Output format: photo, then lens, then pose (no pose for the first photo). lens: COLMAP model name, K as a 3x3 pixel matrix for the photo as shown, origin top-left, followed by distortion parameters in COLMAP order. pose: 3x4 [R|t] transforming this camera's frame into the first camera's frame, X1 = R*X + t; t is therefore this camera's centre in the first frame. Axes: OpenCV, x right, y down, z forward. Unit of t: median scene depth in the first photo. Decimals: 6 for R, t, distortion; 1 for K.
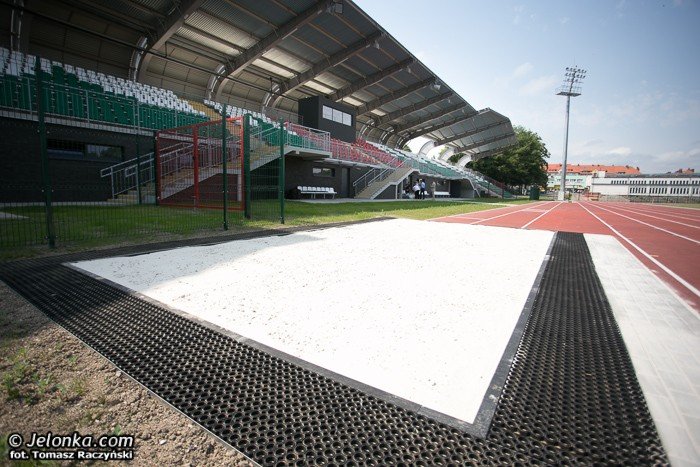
lens RADIAL K [[337.2, 0, 352.3], [0, 337.2, 232.1], [0, 0, 1]] dist [-0.060034, 0.020766]
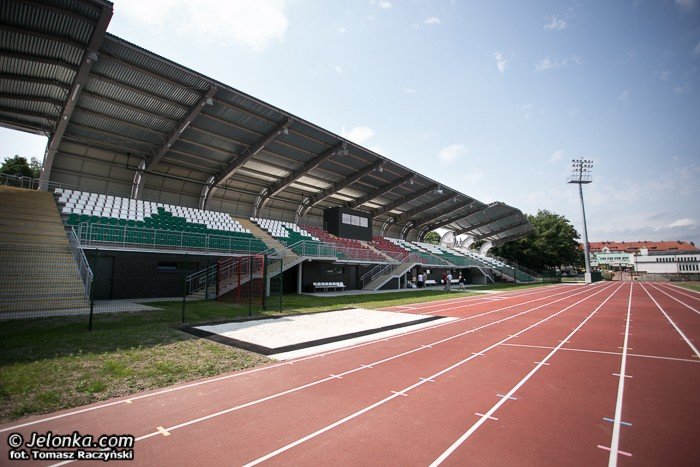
lens RADIAL K [[337.2, 0, 351.8], [0, 337.2, 230.5], [0, 0, 1]] dist [-0.060034, 0.020766]
pose [[0.992573, -0.034832, -0.116553, 0.083056], [0.004353, 0.967686, -0.252122, 0.001082], [0.121569, 0.249743, 0.960651, -0.174093]]
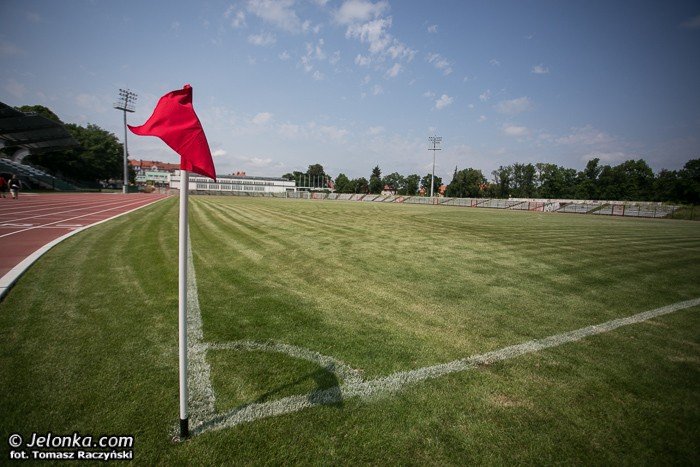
lens RADIAL K [[337.2, 0, 349.9], [0, 337.2, 233.3], [0, 0, 1]] dist [-0.060034, 0.020766]
pose [[0.502033, -0.087442, 0.860417, -0.078573], [0.070849, 0.995690, 0.059851, 0.090596], [-0.861942, 0.030913, 0.506064, -0.795433]]
